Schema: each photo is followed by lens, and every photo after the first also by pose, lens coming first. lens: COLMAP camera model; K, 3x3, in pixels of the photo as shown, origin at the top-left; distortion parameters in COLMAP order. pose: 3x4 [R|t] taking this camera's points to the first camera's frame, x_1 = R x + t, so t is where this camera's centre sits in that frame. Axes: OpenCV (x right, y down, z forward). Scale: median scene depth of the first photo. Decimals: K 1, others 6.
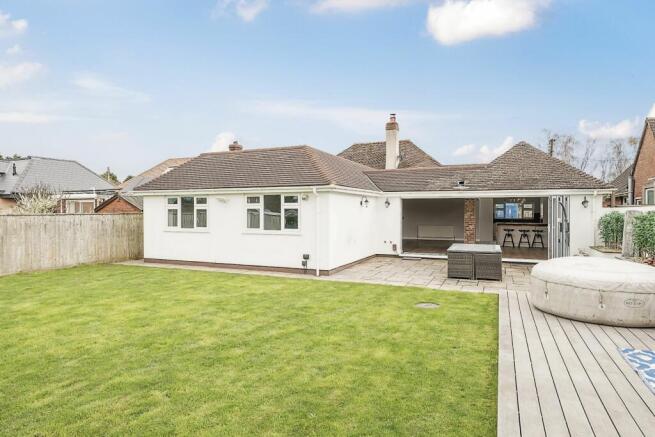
lens RADIAL K [[396.3, 0, 327.5], [0, 396.3, 218.5], [0, 0, 1]] dist [0.000101, -0.000004]
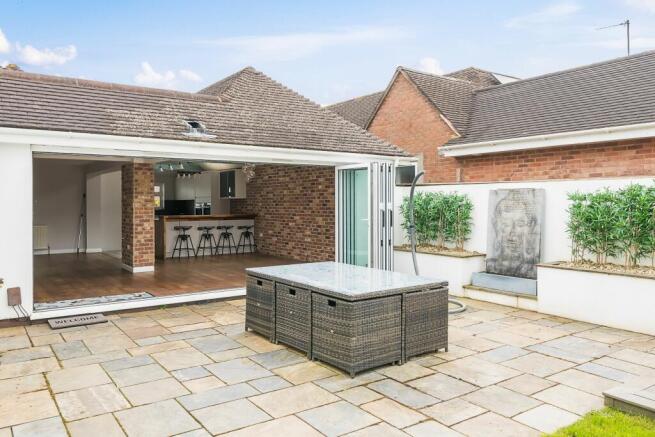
lens RADIAL K [[496.7, 0, 327.5], [0, 496.7, 218.5], [0, 0, 1]] dist [0.001403, 0.001034]
pose [[0.517903, -0.029740, 0.854922, -0.050003], [0.018423, 0.999551, 0.023611, 0.002632], [-0.855241, 0.003522, 0.518219, 0.554681]]
